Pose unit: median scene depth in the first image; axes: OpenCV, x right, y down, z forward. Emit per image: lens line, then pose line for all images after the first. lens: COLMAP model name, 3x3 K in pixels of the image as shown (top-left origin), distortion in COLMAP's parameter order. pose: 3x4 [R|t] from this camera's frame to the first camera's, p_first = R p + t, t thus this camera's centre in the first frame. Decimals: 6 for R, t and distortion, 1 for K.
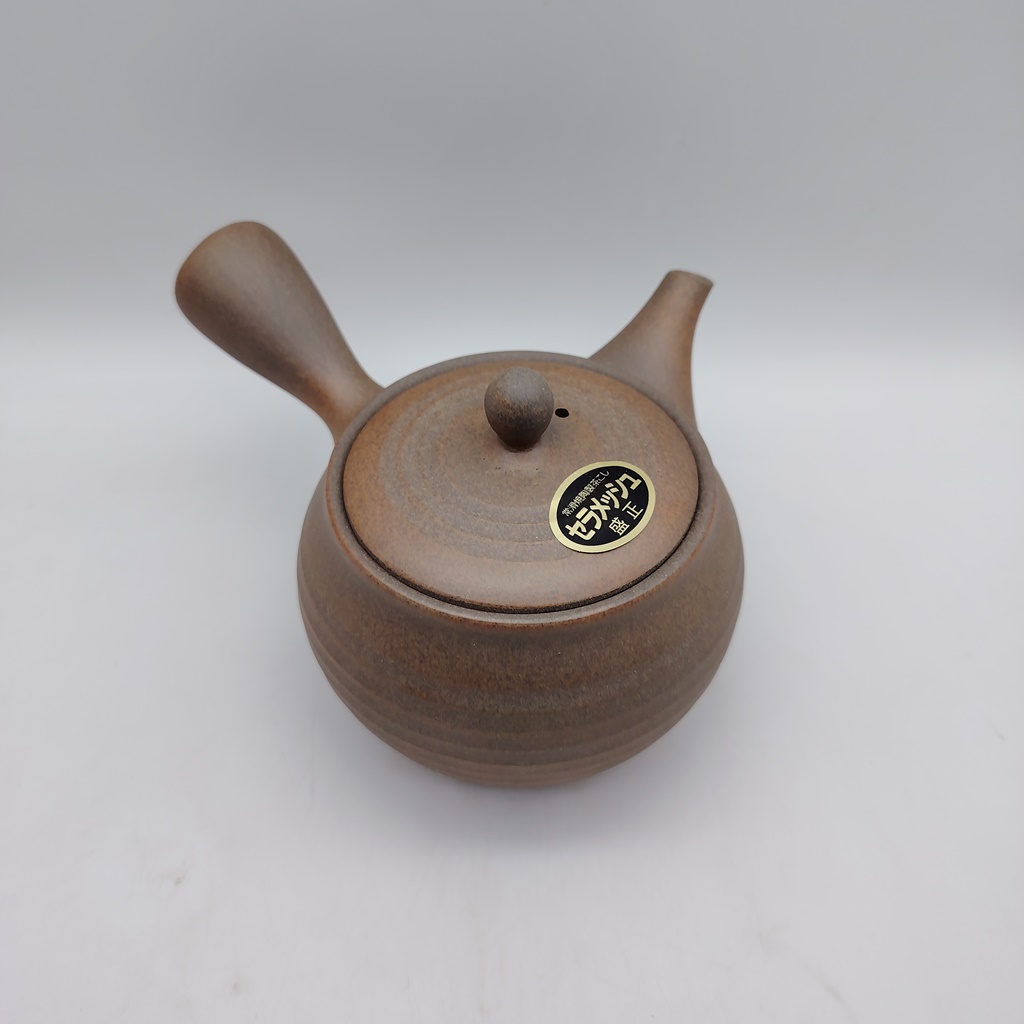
lens RADIAL K [[999.2, 0, 508.5], [0, 999.2, 532.5], [0, 0, 1]] dist [0.058559, -0.020364]
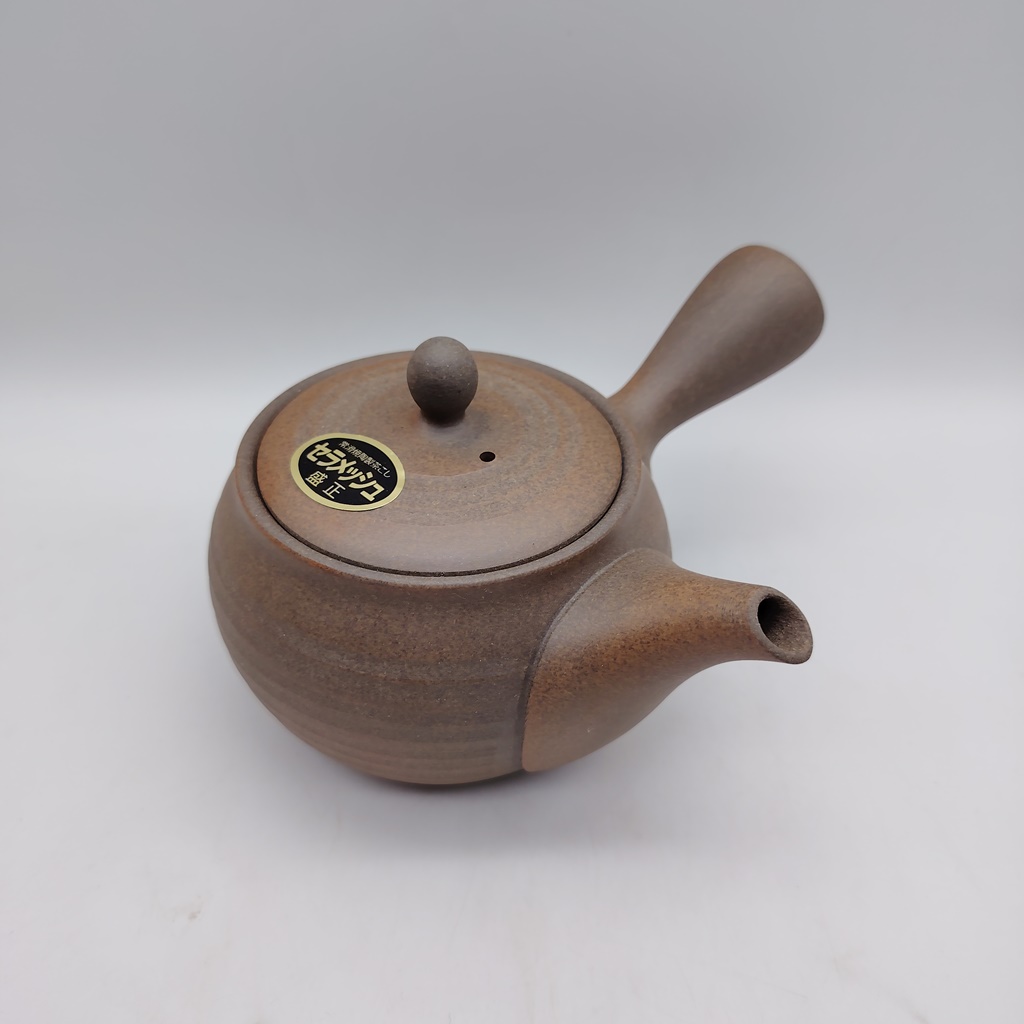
lens RADIAL K [[999.2, 0, 508.5], [0, 999.2, 532.5], [0, 0, 1]] dist [0.058559, -0.020364]
pose [[-0.138667, 0.656239, -0.741702, 0.837011], [-0.742358, 0.426837, 0.516444, -0.623066], [0.655497, 0.622222, 0.427975, 0.720486]]
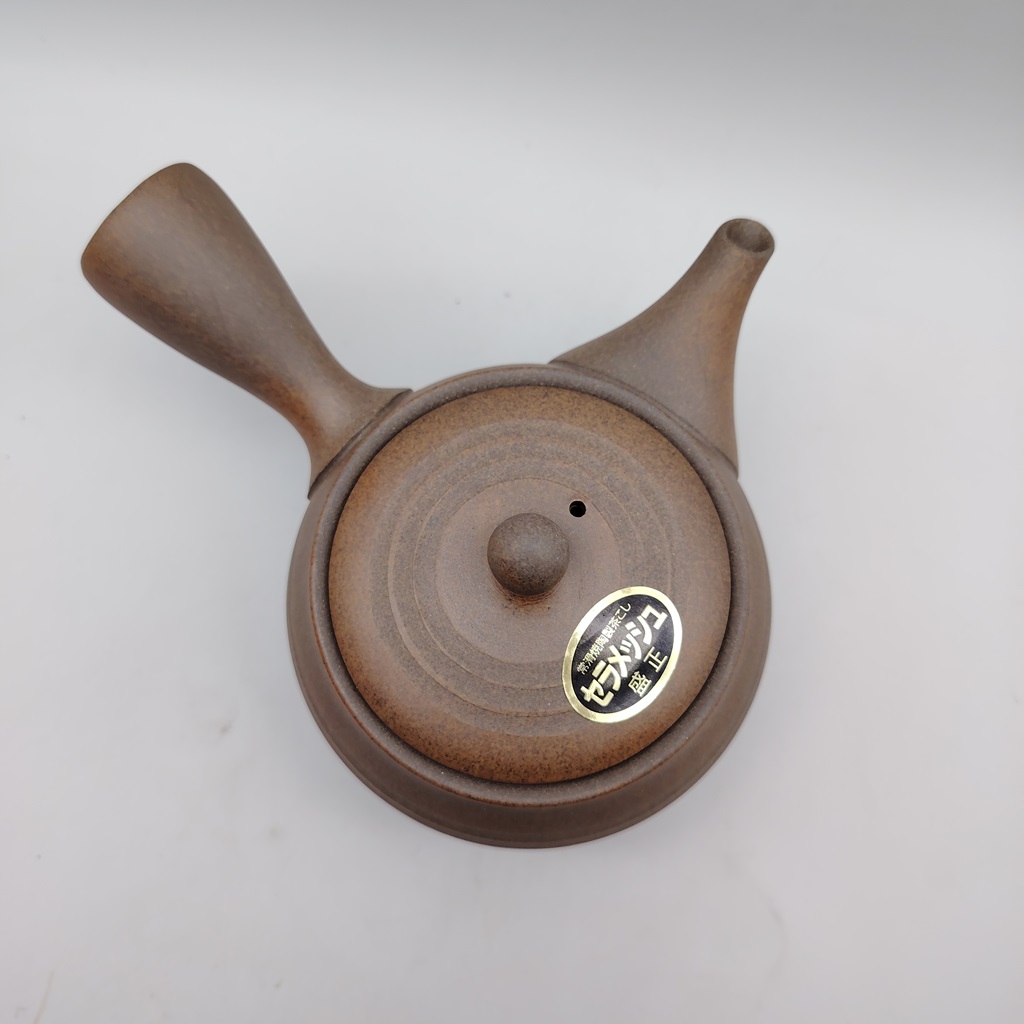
lens RADIAL K [[999.2, 0, 508.5], [0, 999.2, 532.5], [0, 0, 1]] dist [0.058559, -0.020364]
pose [[0.999843, -0.016297, 0.006938, -0.012595], [0.010595, 0.864195, 0.503046, -0.573956], [-0.014194, -0.502893, 0.864232, 0.278207]]
